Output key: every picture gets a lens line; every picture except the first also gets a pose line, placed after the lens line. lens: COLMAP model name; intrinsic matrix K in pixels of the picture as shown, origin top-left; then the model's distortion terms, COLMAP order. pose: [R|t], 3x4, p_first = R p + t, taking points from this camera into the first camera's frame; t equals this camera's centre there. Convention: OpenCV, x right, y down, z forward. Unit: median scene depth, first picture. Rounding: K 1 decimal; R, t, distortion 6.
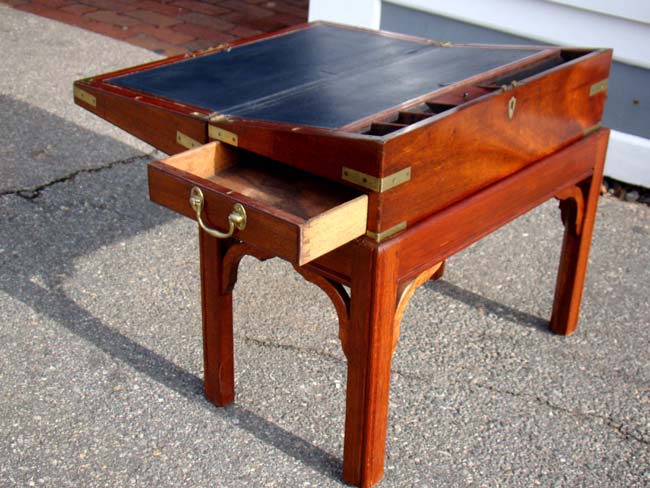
lens RADIAL K [[983.0, 0, 330.9], [0, 983.0, 246.3], [0, 0, 1]] dist [0.098483, 0.000000]
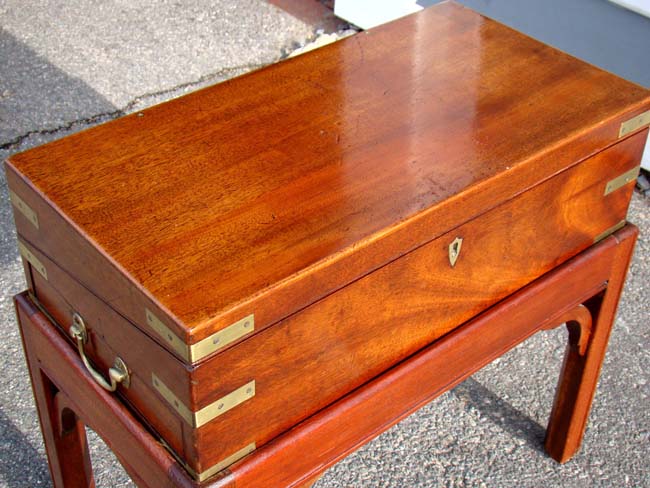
lens RADIAL K [[983.0, 0, 324.1], [0, 983.0, 239.4], [0, 0, 1]] dist [0.098483, 0.000000]
pose [[0.987377, 0.093691, -0.127706, 0.137051], [-0.069576, 0.980891, 0.181690, -0.200714], [0.142288, -0.170511, 0.975028, 0.254869]]
